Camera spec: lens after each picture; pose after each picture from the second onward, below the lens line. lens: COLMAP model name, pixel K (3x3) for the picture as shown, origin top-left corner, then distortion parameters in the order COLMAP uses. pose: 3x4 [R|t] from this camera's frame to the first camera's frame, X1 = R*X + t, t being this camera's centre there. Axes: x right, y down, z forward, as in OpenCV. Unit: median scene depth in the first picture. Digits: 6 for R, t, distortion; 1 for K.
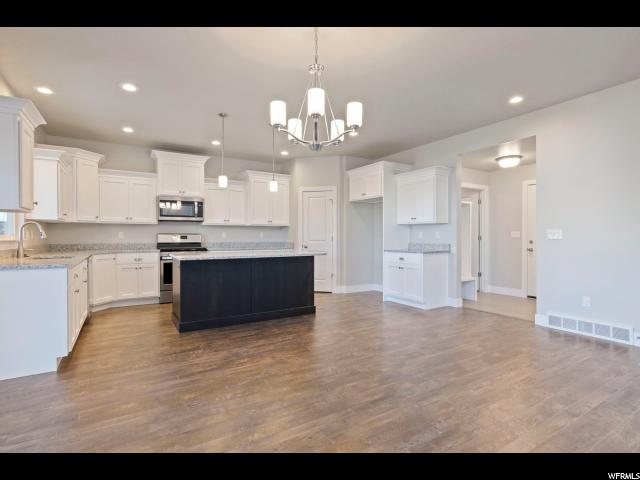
lens RADIAL K [[320.4, 0, 321.5], [0, 320.4, 235.9], [0, 0, 1]] dist [-0.004767, -0.001004]
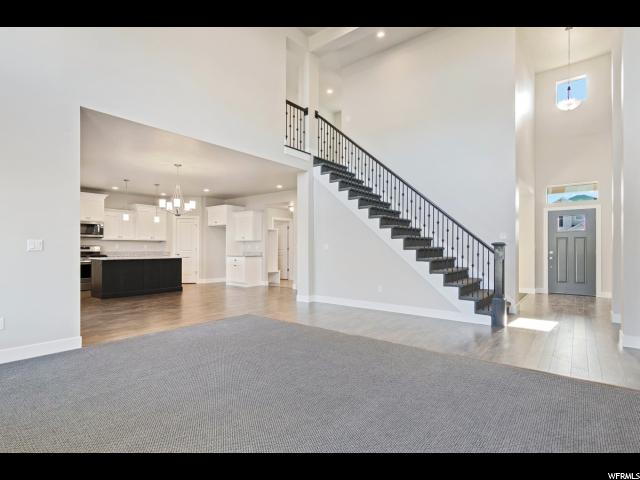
lens RADIAL K [[326.2, 0, 320.9], [0, 326.2, 245.8], [0, 0, 1]] dist [-0.000663, -0.000085]
pose [[0.940890, 0.004193, 0.338687, 0.076476], [-0.001803, 0.999971, -0.007369, 0.002787], [-0.338708, 0.006323, 0.940870, -0.828076]]
